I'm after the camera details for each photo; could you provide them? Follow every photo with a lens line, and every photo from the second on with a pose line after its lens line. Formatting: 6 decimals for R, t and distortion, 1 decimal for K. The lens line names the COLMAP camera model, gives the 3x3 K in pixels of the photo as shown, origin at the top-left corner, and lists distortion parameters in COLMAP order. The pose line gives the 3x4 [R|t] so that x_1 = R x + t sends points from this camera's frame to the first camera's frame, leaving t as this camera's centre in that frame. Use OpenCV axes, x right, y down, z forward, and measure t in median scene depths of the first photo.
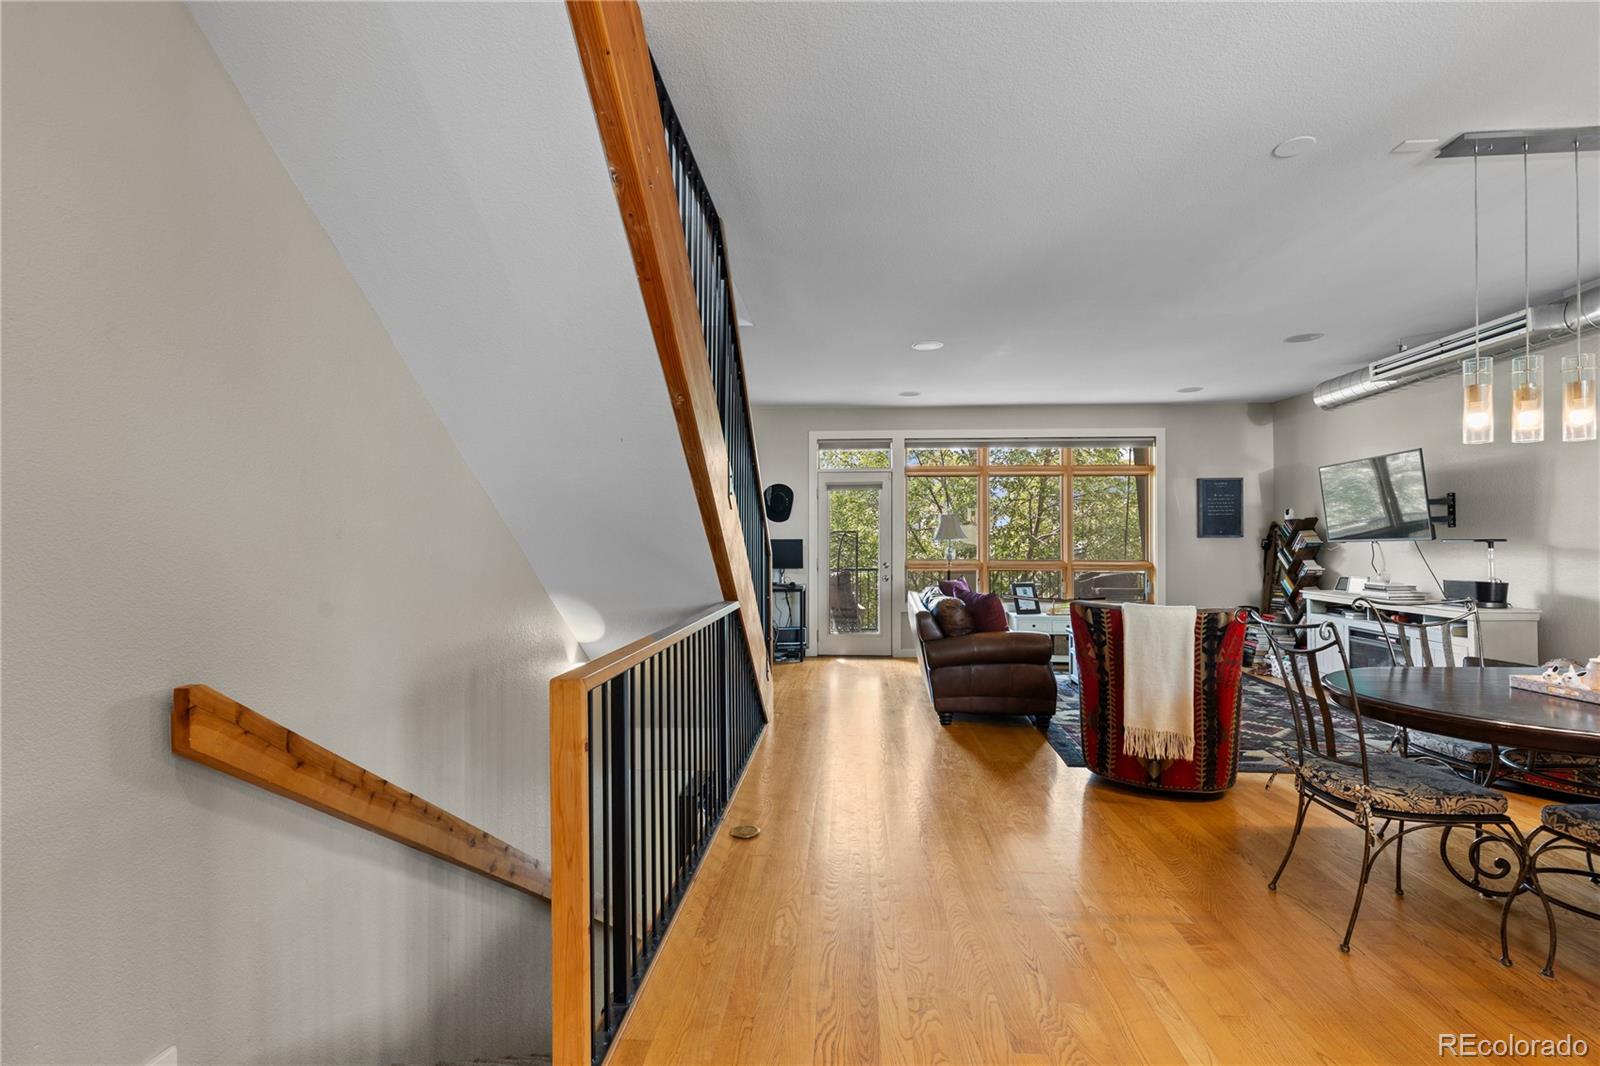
lens RADIAL K [[734.3, 0, 796.9], [0, 734.3, 534.1], [0, 0, 1]] dist [0.011747, -0.002357]
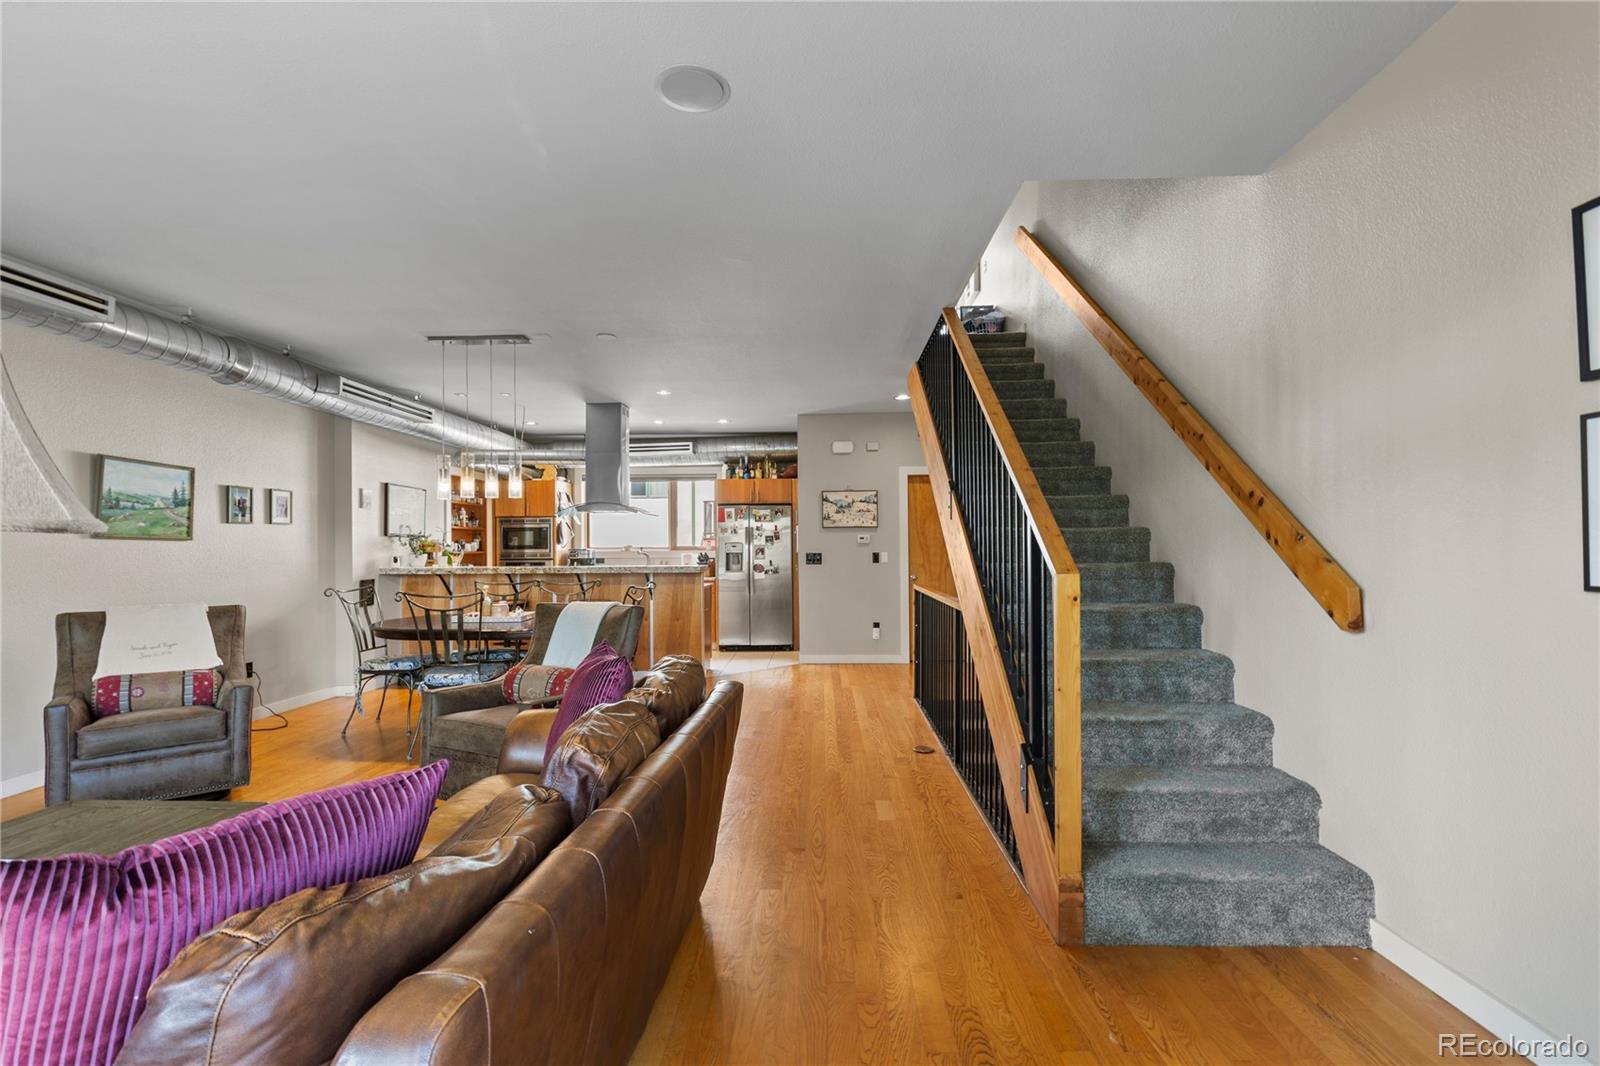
lens RADIAL K [[734.3, 0, 804.2], [0, 734.3, 536.6], [0, 0, 1]] dist [0.011747, -0.002357]
pose [[-0.998208, 0.010873, -0.058843, 0.147250], [0.012194, 0.999680, -0.022151, 0.015550], [0.058583, -0.022829, -0.998021, 1.473721]]
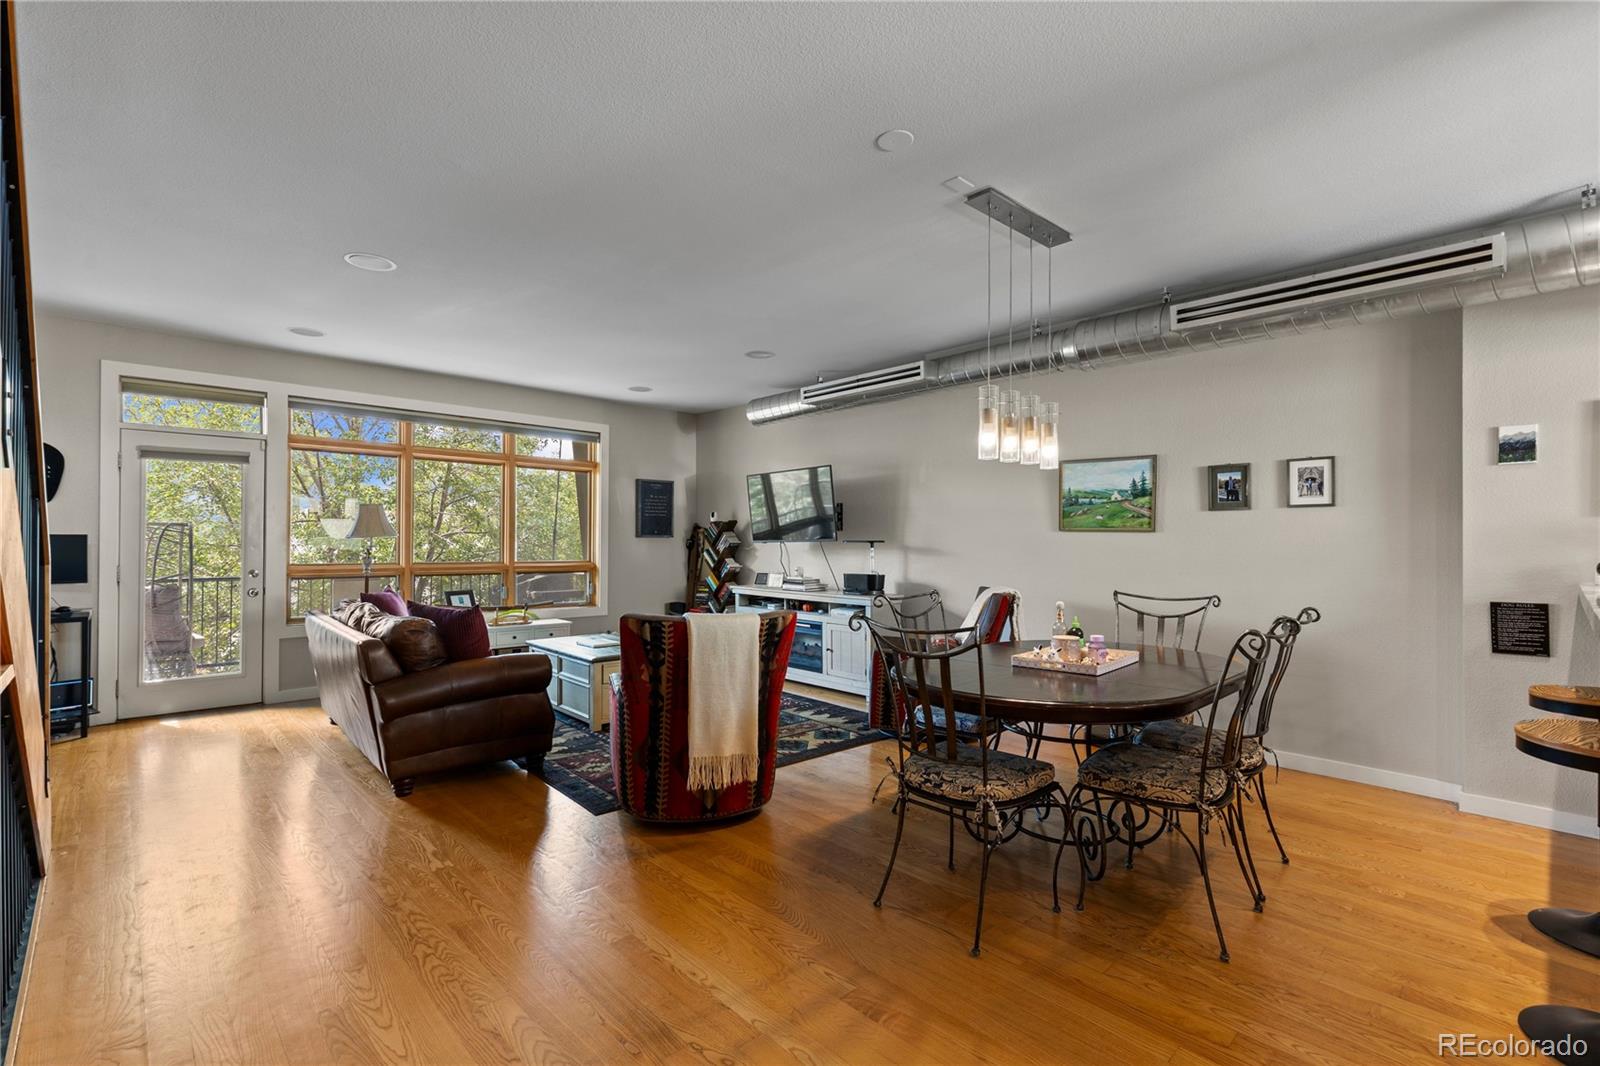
lens RADIAL K [[734.3, 0, 802.5], [0, 734.3, 534.6], [0, 0, 1]] dist [0.011747, -0.002357]
pose [[0.675086, 0.011196, 0.737654, -0.066215], [-0.012913, 0.999911, -0.003359, 0.002081], [-0.737626, -0.007257, 0.675171, 0.219897]]
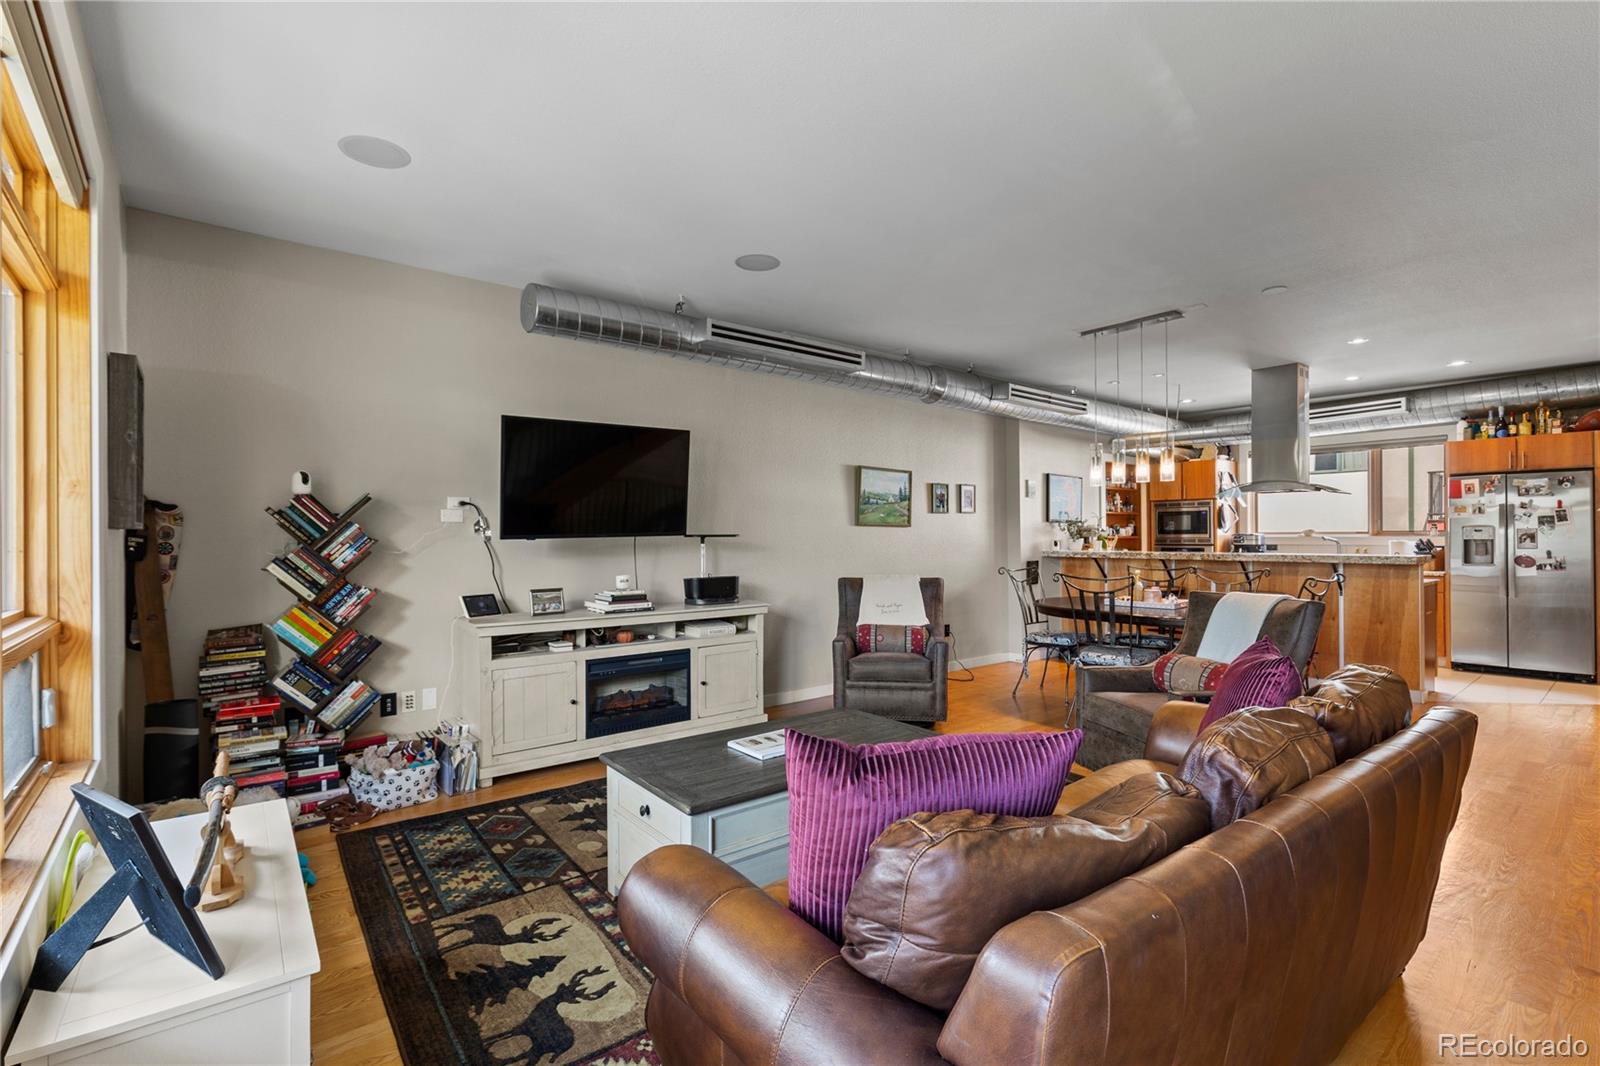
lens RADIAL K [[734.3, 0, 804.8], [0, 734.3, 536.0], [0, 0, 1]] dist [0.011747, -0.002357]
pose [[-0.707528, 0.008273, 0.706637, 0.132024], [0.002611, 0.999955, -0.009093, 0.015992], [-0.706680, -0.004588, -0.707518, 1.476607]]
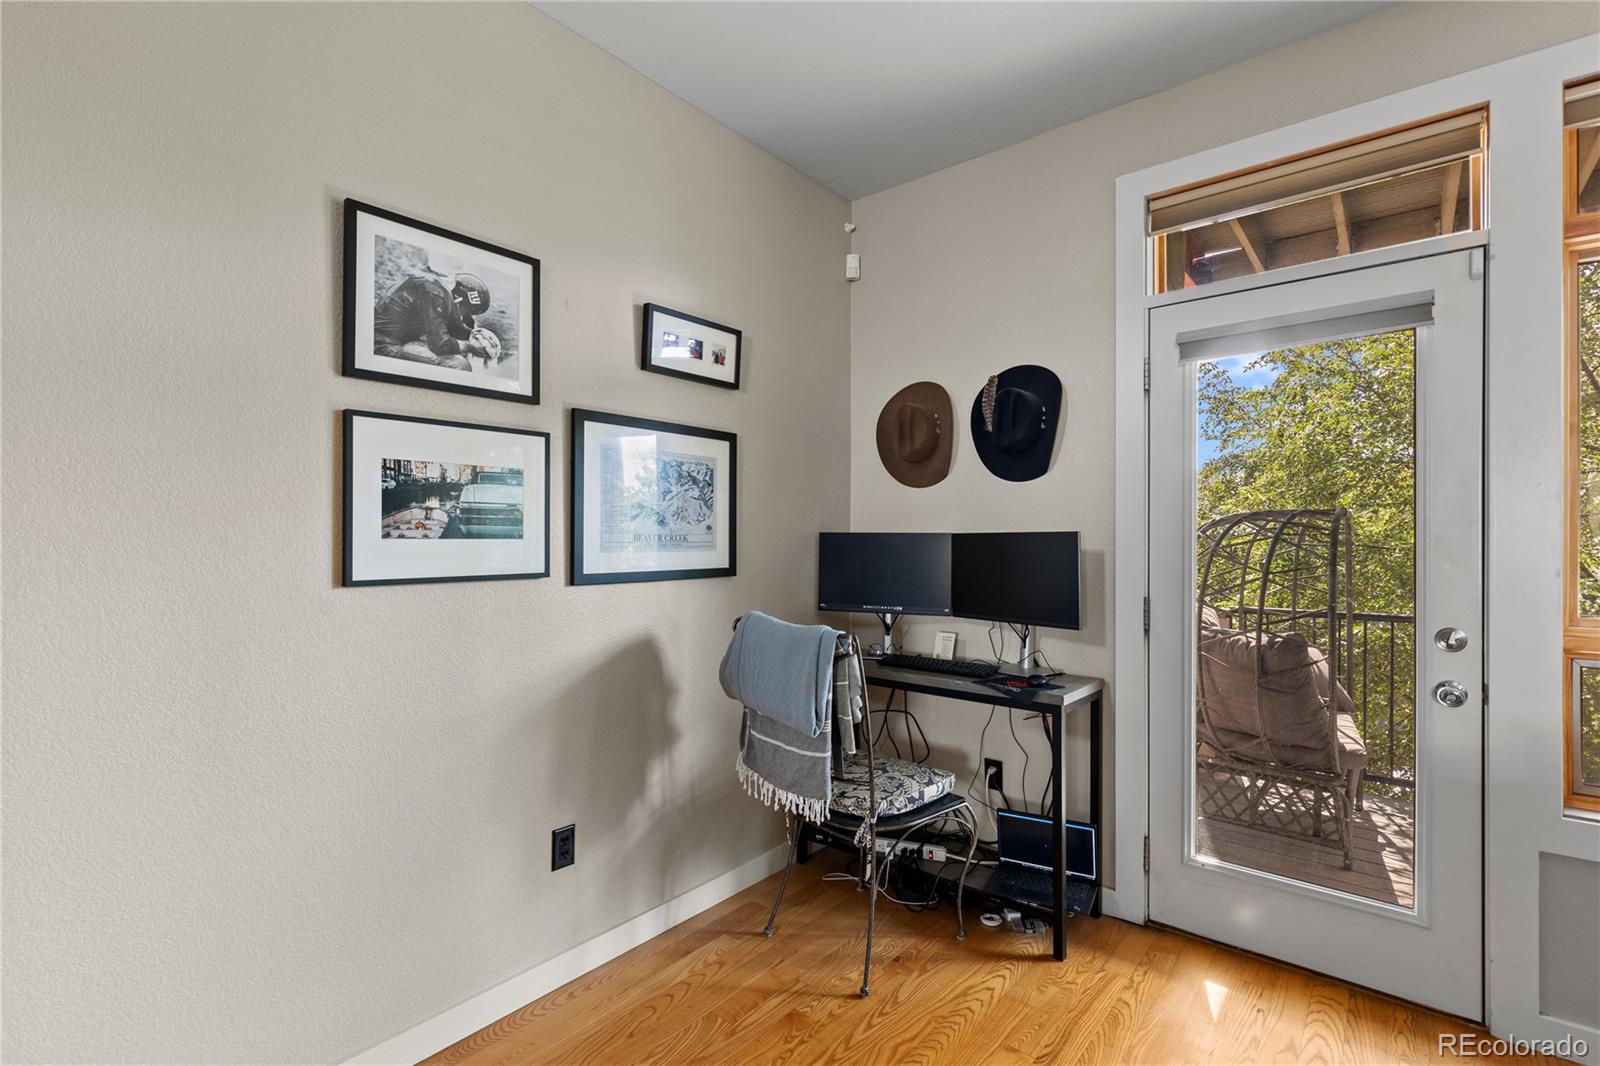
lens RADIAL K [[734.3, 0, 804.3], [0, 734.3, 542.5], [0, 0, 1]] dist [0.011747, -0.002357]
pose [[0.832914, 0.004243, -0.553386, 0.119164], [-0.002330, 0.999989, 0.004162, 0.015445], [0.553397, -0.002177, 0.832915, 1.026731]]
